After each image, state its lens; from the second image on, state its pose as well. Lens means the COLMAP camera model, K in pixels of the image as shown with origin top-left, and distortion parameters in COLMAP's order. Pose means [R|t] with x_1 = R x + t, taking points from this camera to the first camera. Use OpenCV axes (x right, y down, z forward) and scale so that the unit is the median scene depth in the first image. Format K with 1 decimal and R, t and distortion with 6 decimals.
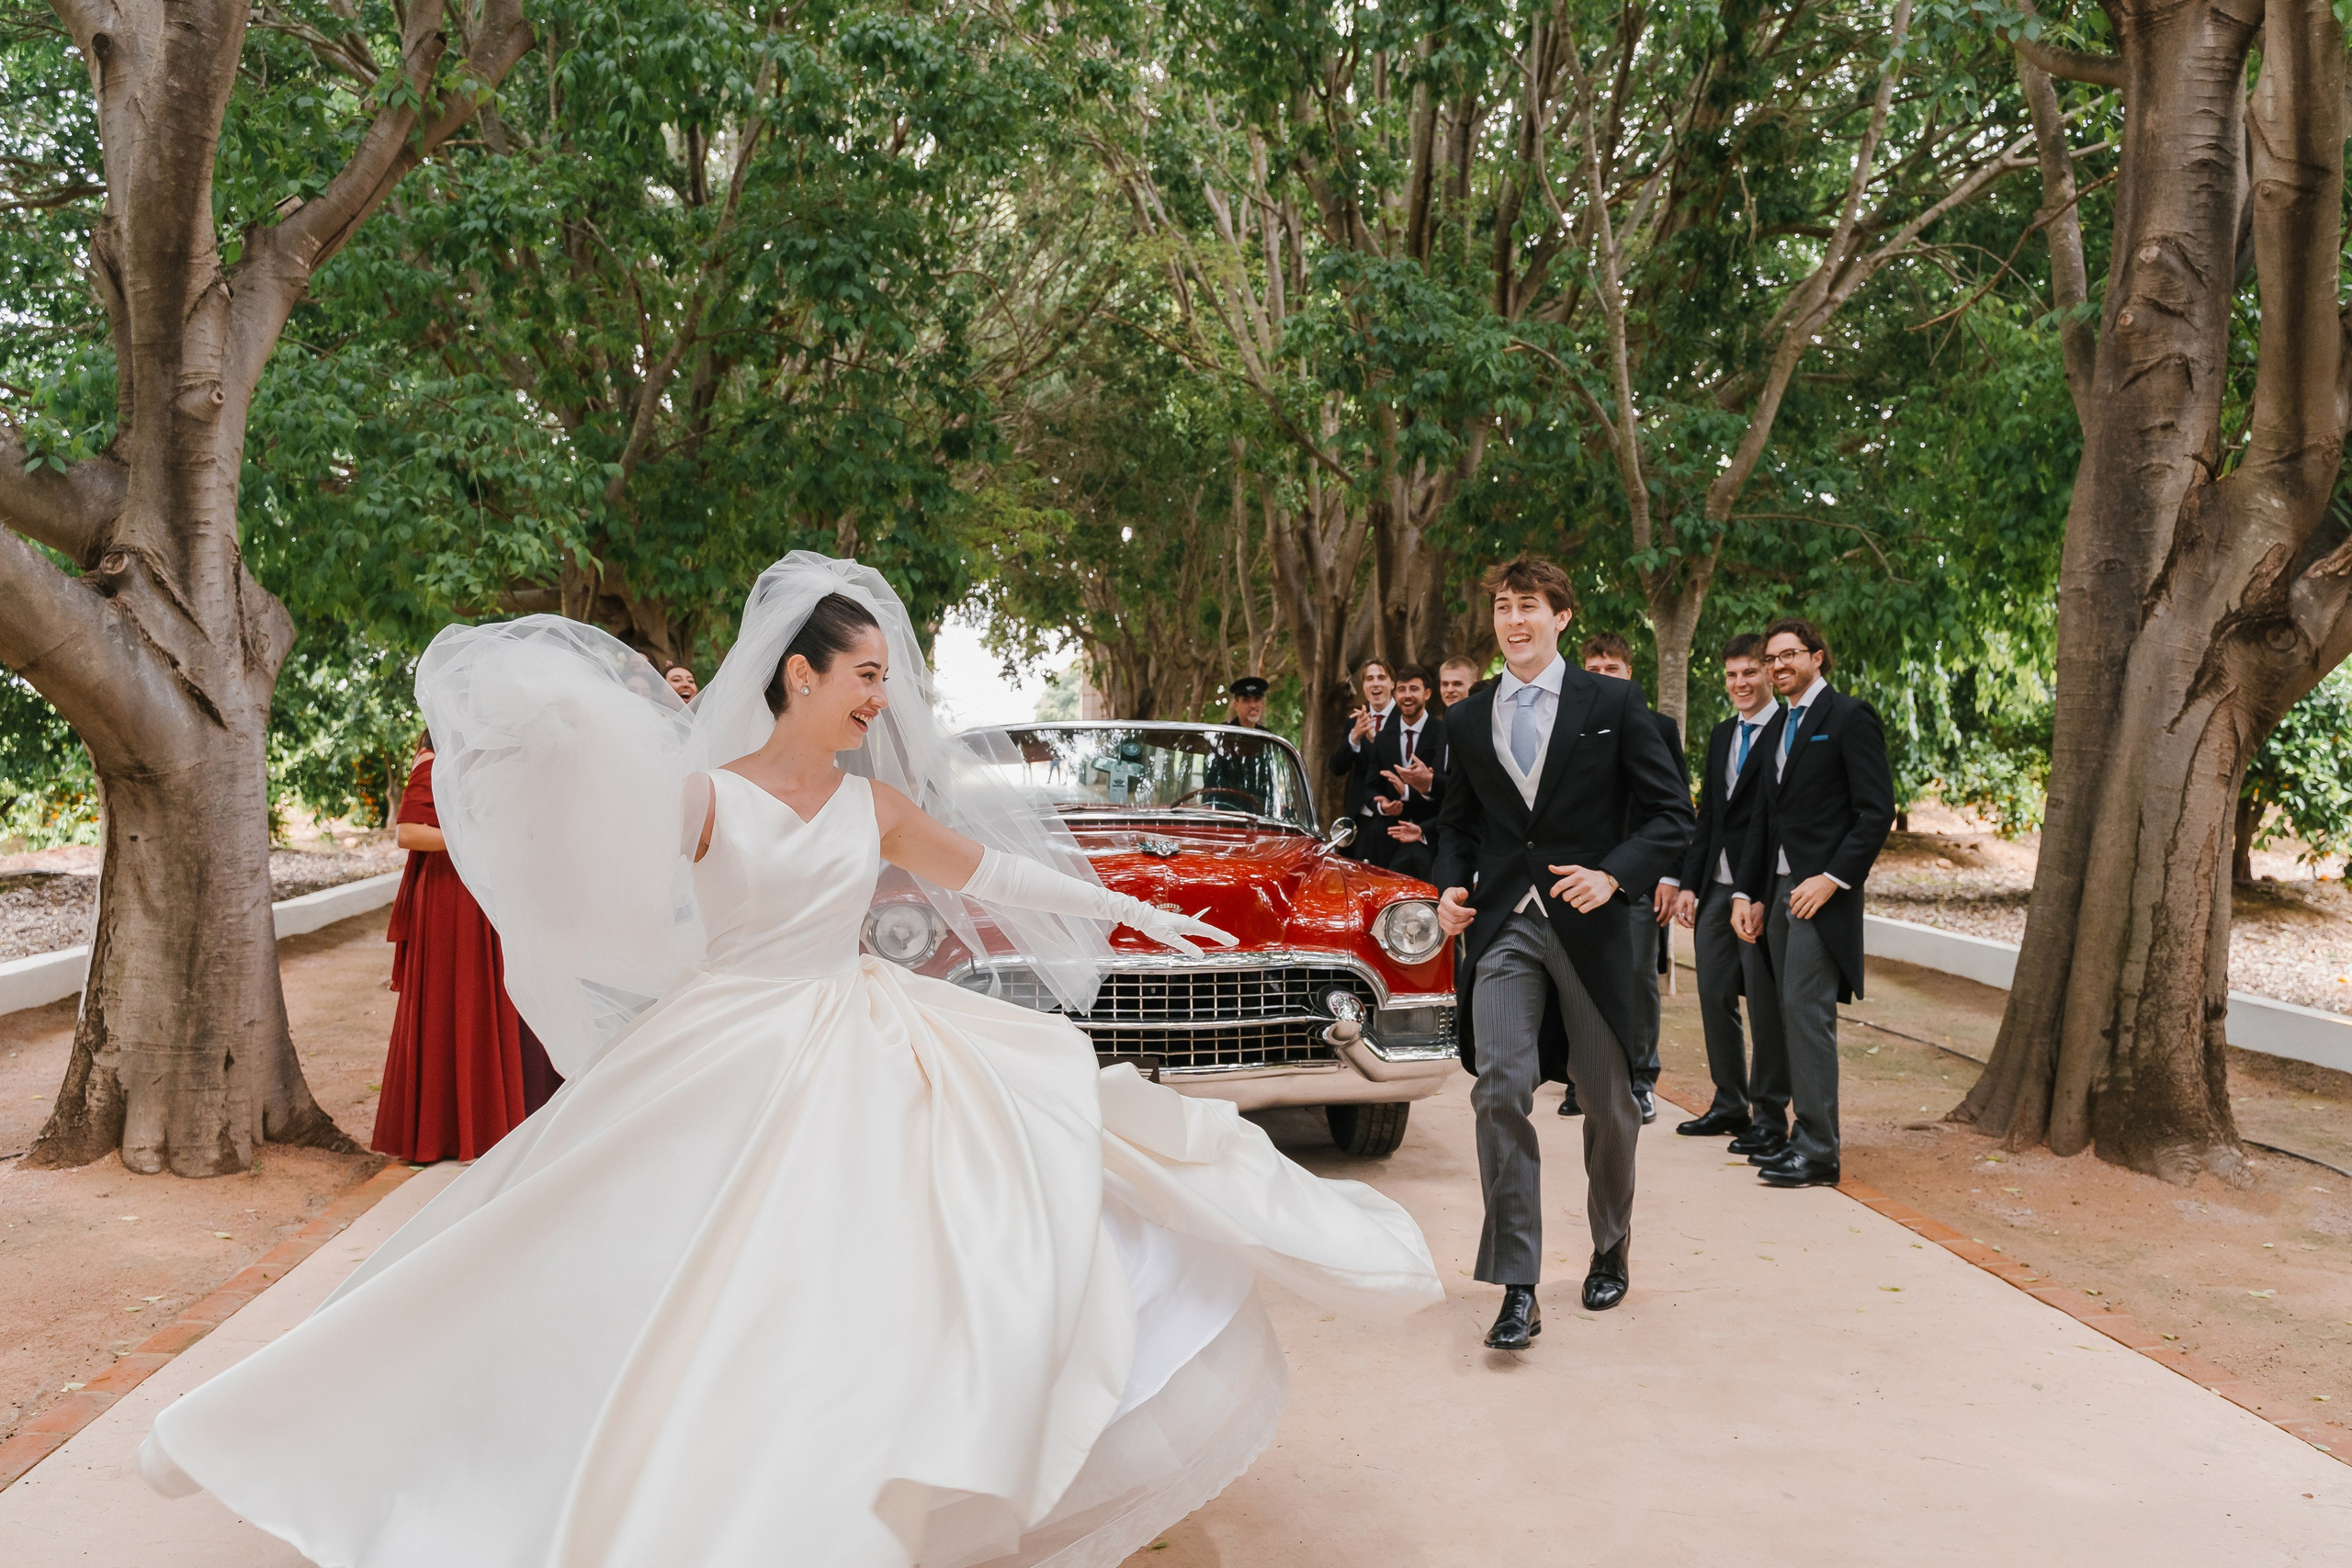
lens RADIAL K [[1883.1, 0, 1176.1], [0, 1883.1, 819.4], [0, 0, 1]] dist [-0.003834, -0.008932]
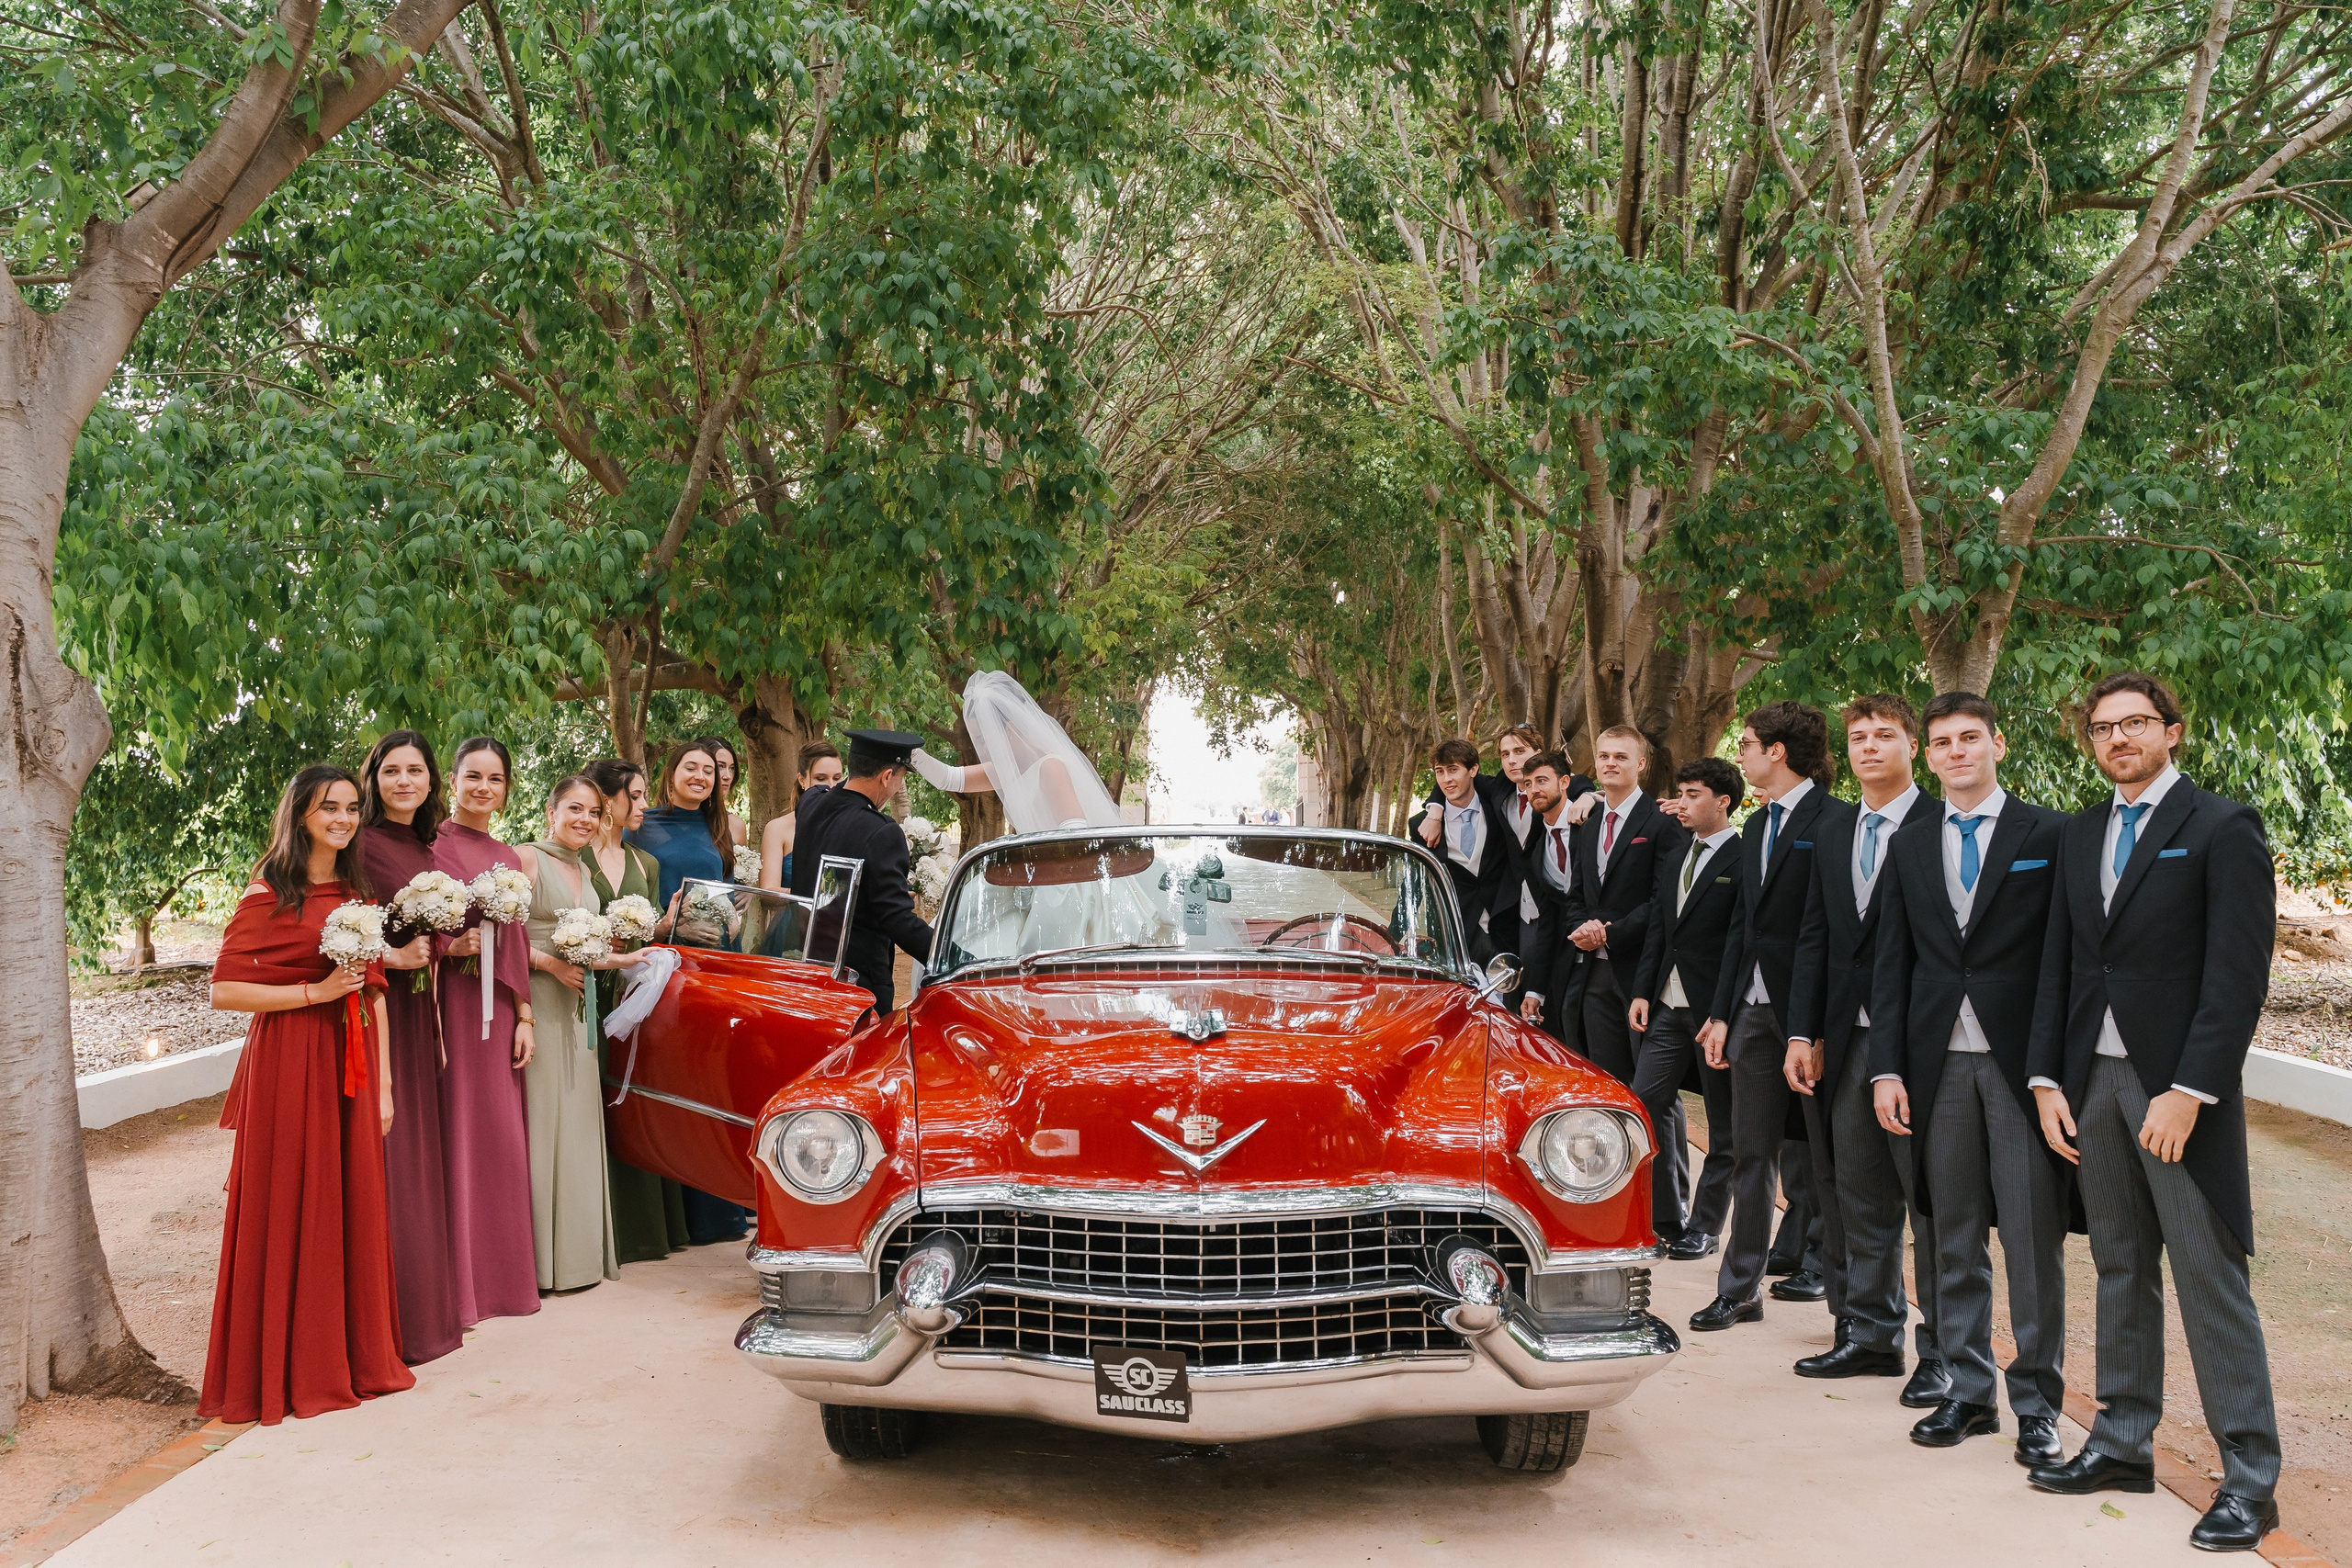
lens RADIAL K [[1882.9, 0, 1117.7], [0, 1882.9, 779.8], [0, 0, 1]] dist [-0.000115, -0.003354]
pose [[0.988301, -0.012640, -0.151994, 0.028740], [0.004066, 0.998389, -0.056589, -0.014829], [0.152465, 0.055309, 0.986760, 0.138632]]
